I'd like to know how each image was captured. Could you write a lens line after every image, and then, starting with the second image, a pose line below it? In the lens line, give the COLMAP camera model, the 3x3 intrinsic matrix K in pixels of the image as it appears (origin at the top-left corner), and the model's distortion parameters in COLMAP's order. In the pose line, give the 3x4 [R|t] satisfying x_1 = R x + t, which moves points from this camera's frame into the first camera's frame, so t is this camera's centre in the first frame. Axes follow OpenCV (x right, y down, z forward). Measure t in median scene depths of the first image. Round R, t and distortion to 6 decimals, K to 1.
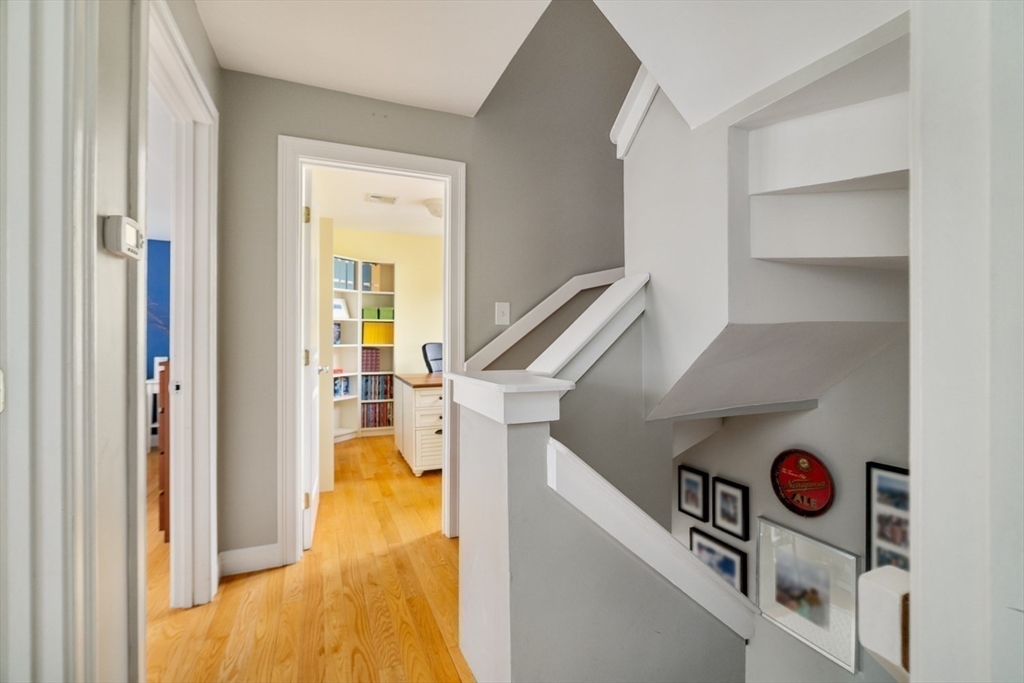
lens RADIAL K [[470.2, 0, 508.5], [0, 470.2, 338.7], [0, 0, 1]] dist [-0.003300, 0.001552]
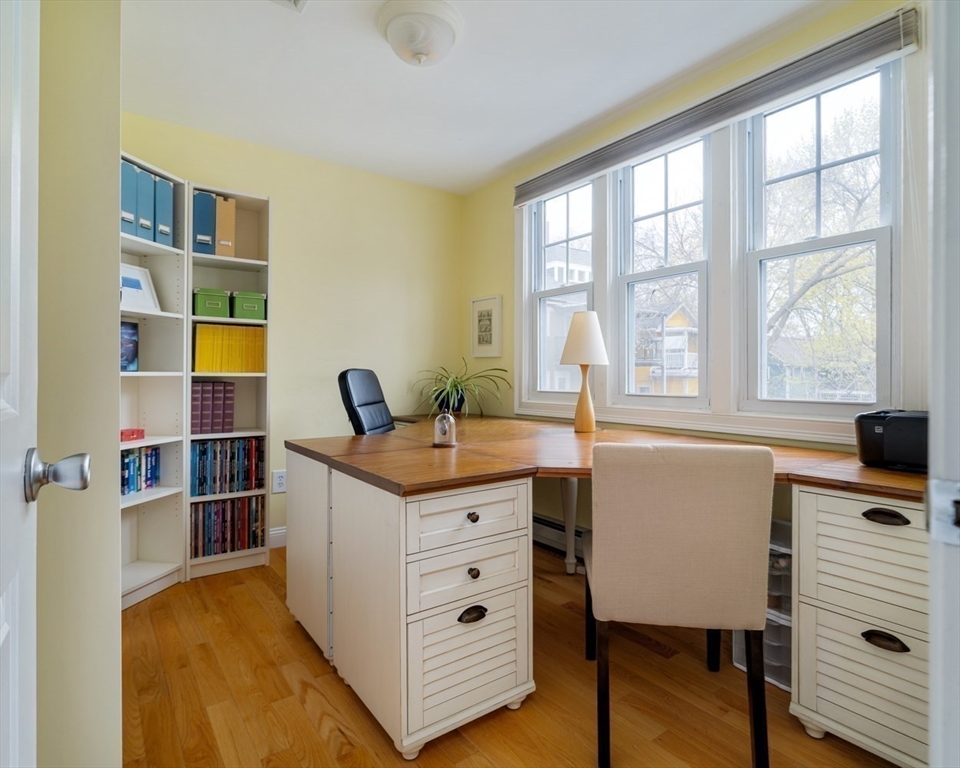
lens RADIAL K [[512.3, 0, 480.6], [0, 512.3, 378.1], [0, 0, 1]] dist [-0.015915, 0.003007]
pose [[0.966213, 0.001059, 0.257742, -0.171669], [-0.001453, 0.999998, 0.001340, 0.016720], [-0.257740, -0.001669, 0.966213, 0.461008]]
